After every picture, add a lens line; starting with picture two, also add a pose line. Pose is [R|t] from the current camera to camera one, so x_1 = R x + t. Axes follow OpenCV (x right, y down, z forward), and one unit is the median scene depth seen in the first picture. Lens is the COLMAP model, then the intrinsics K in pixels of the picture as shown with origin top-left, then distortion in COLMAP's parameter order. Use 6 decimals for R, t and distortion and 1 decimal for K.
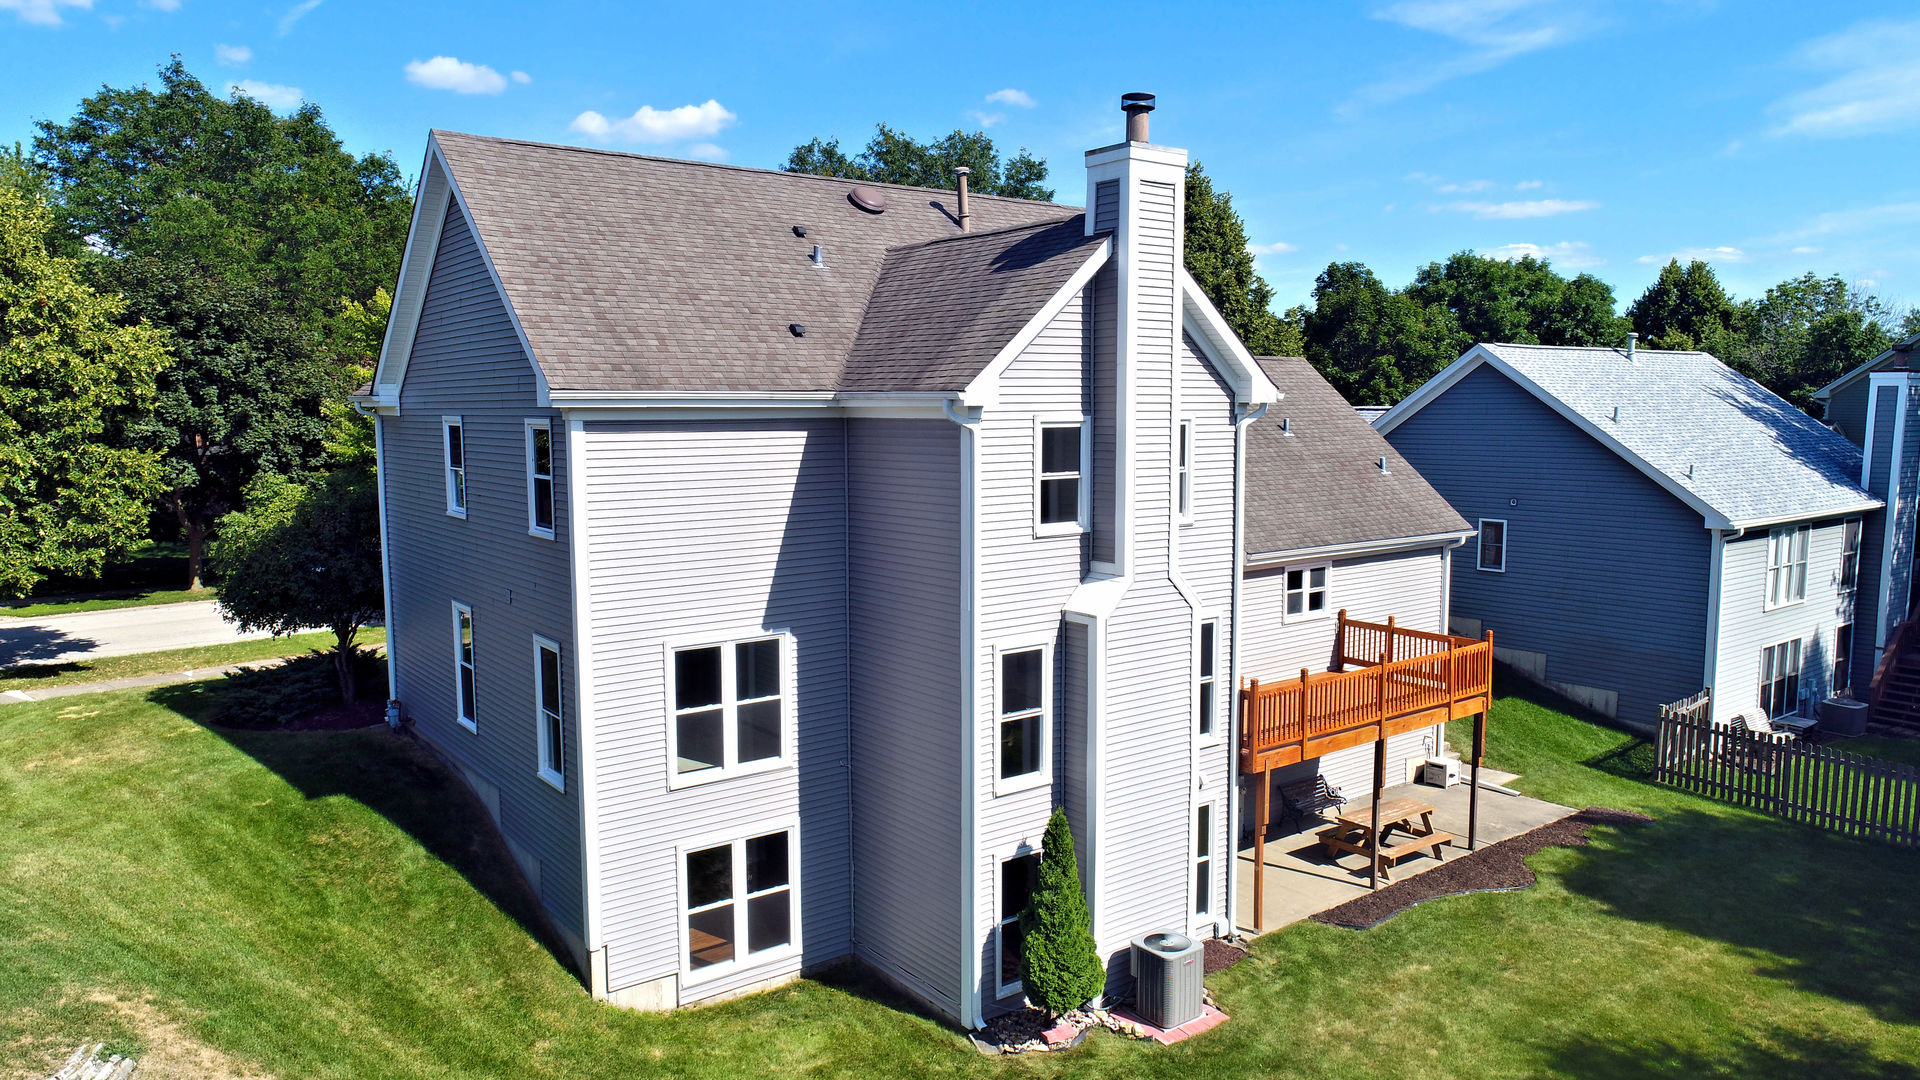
lens RADIAL K [[1284.3, 0, 946.6], [0, 1284.3, 544.5], [0, 0, 1]] dist [-0.004082, 0.000441]
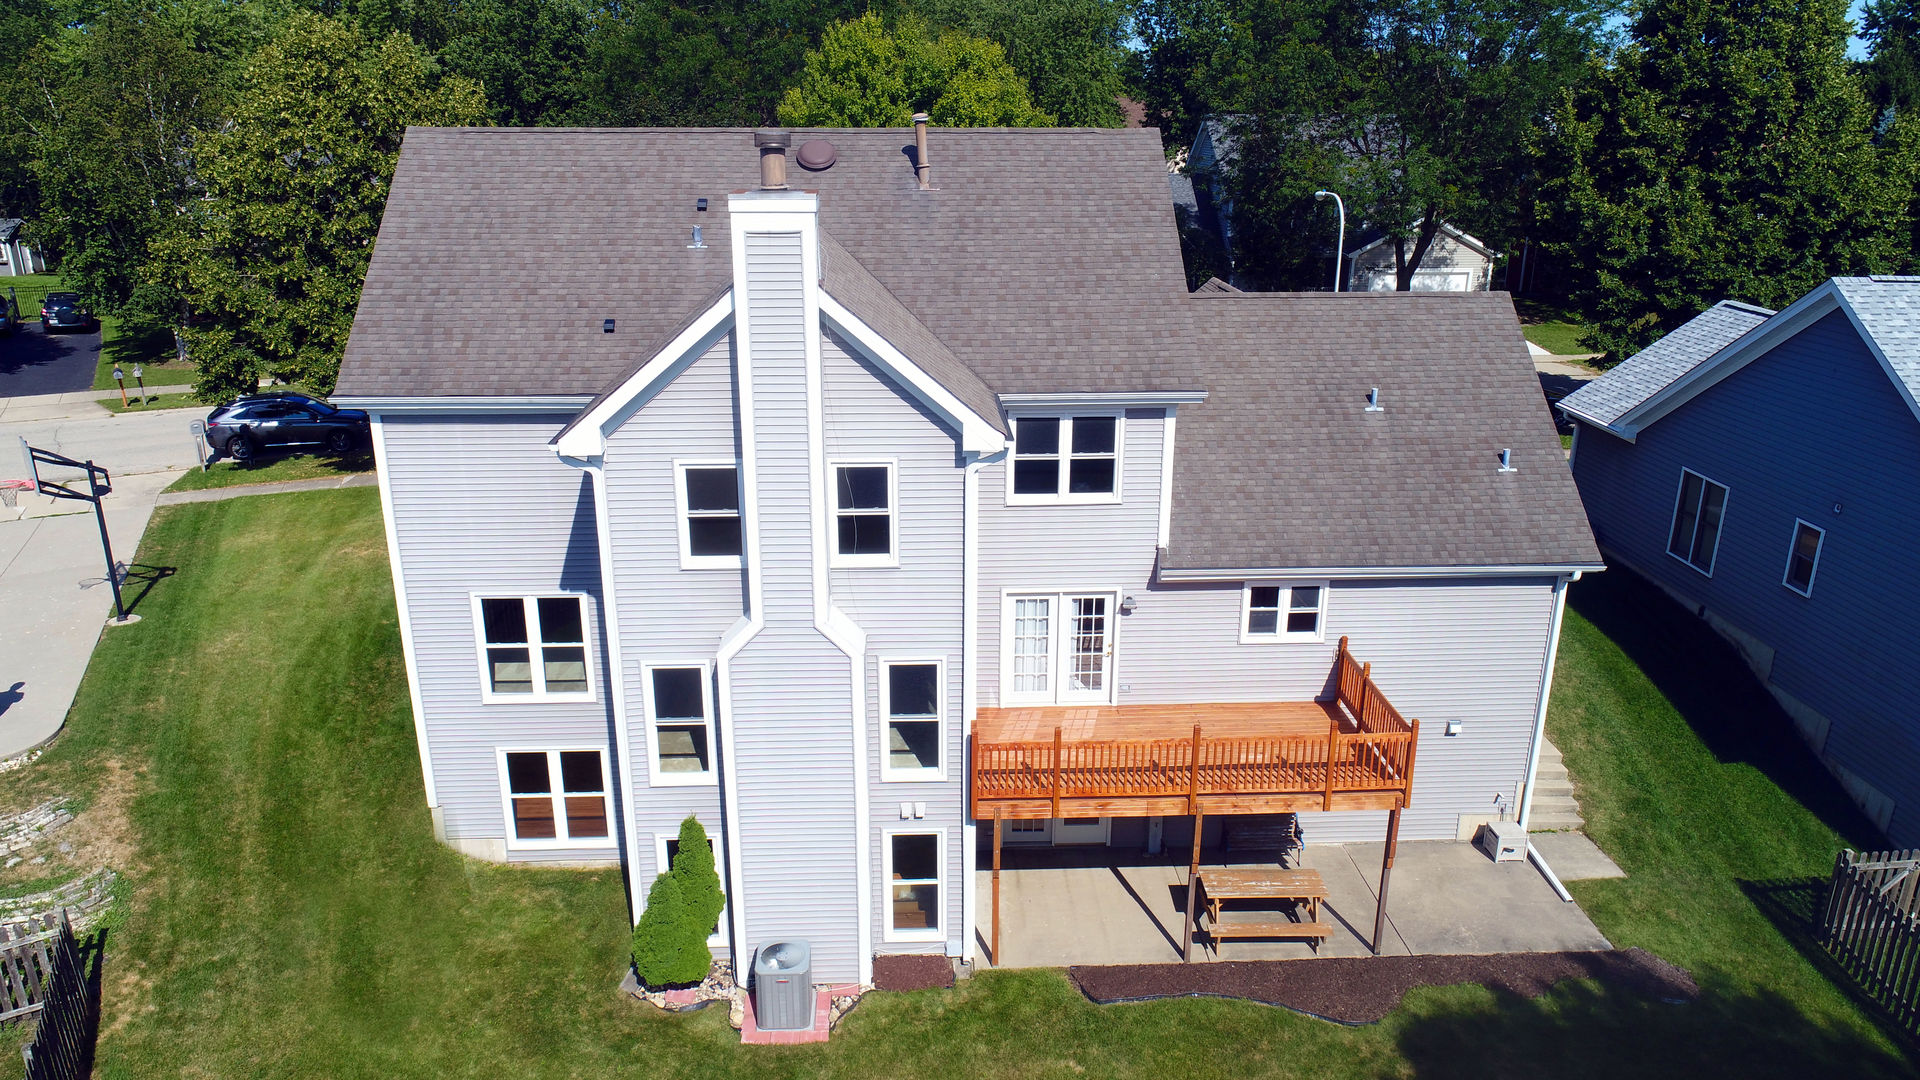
lens RADIAL K [[1284.3, 0, 946.6], [0, 1284.3, 544.5], [0, 0, 1]] dist [-0.004082, 0.000441]
pose [[0.828229, 0.184912, -0.529002, 0.636504], [-0.067958, 0.970166, 0.232723, -0.225949], [0.556253, -0.156799, 0.816086, 0.208899]]
